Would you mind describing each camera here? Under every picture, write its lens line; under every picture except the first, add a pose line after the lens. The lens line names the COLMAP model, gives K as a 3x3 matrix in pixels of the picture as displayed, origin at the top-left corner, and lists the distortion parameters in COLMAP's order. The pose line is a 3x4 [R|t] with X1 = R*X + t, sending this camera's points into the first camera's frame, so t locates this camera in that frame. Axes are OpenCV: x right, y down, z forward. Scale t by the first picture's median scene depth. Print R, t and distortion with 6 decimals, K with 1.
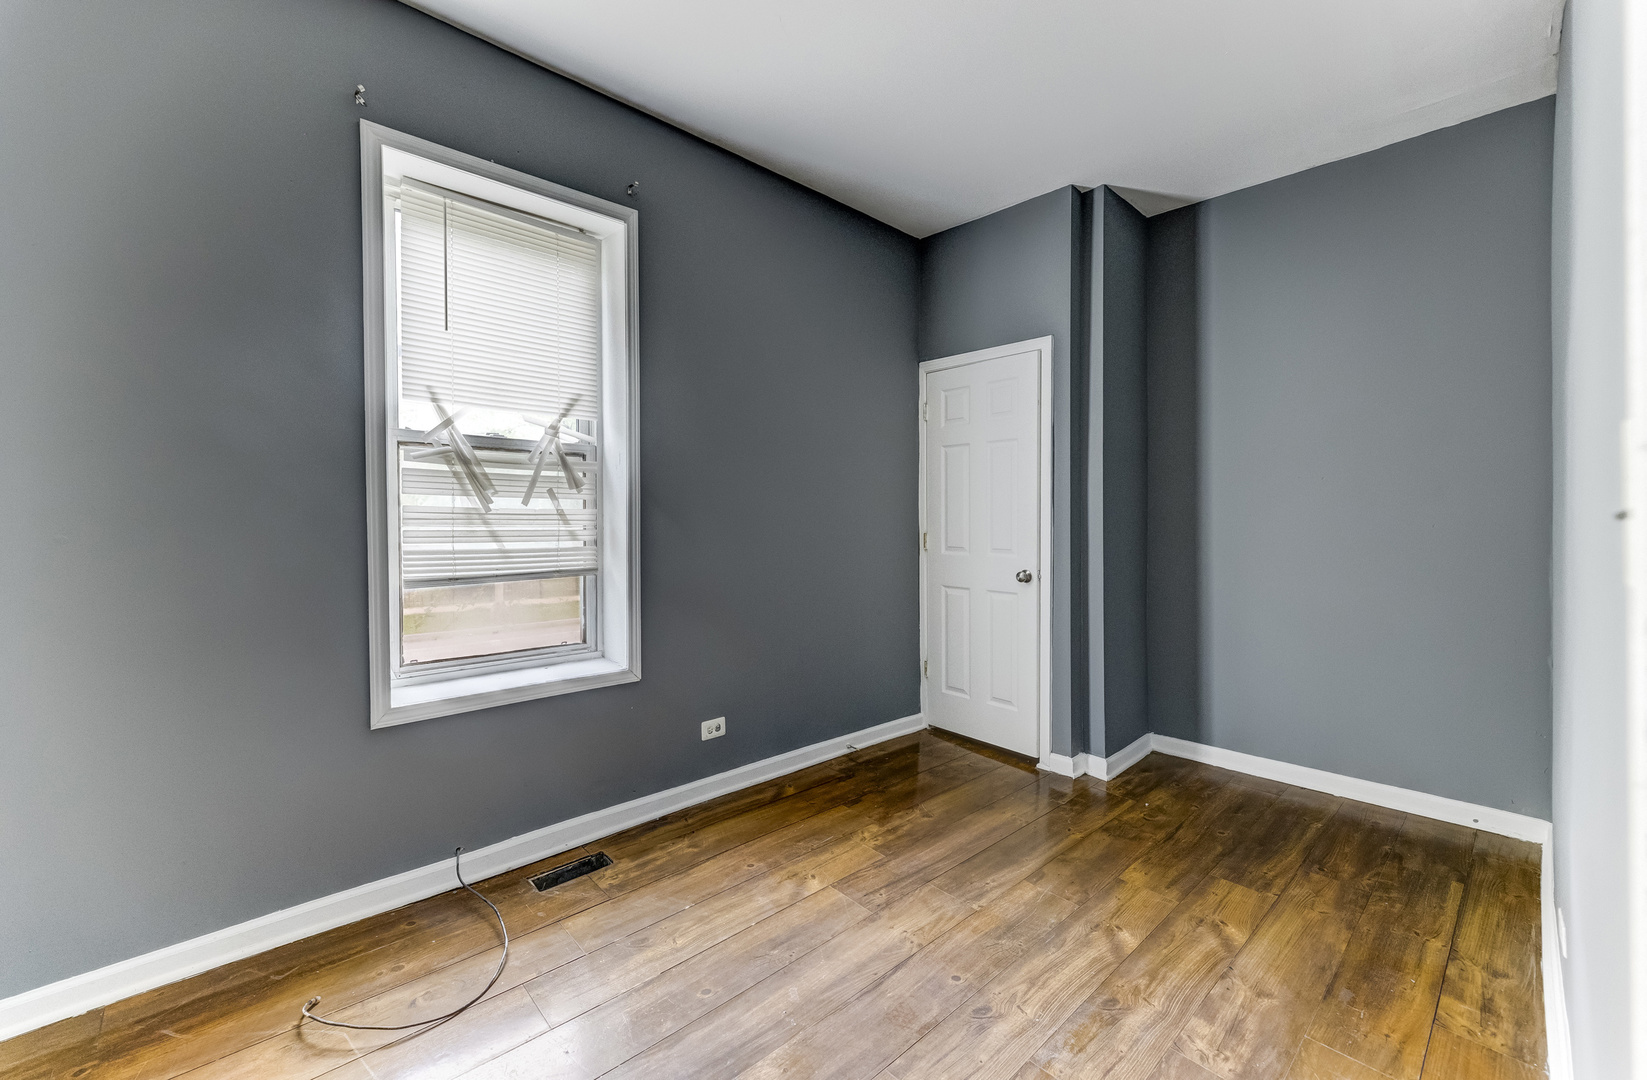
lens RADIAL K [[666.4, 0, 828.2], [0, 666.4, 528.3], [0, 0, 1]] dist [0.009006, -0.001093]
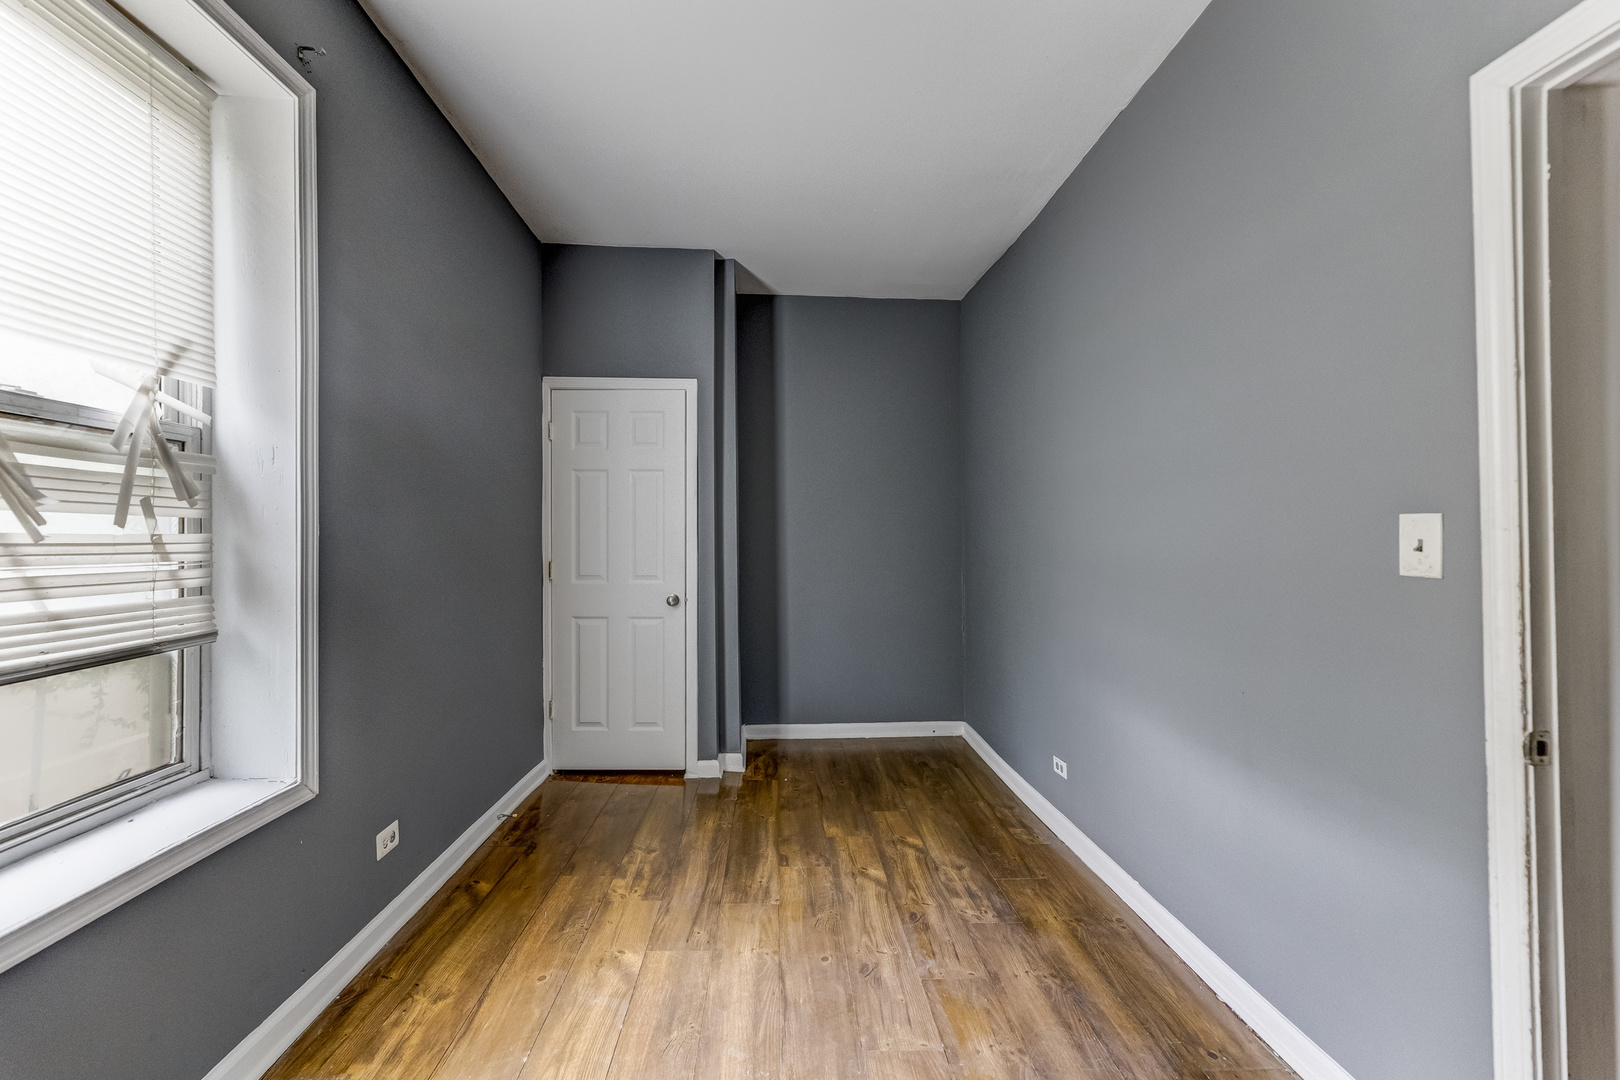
lens RADIAL K [[655.5, 0, 810.9], [0, 655.5, 540.6], [0, 0, 1]] dist [0.009006, -0.001093]
pose [[0.649135, 0.001381, 0.760672, -0.467958], [0.011726, 0.999861, -0.011821, -0.010260], [-0.760583, 0.016593, 0.649028, 0.206736]]
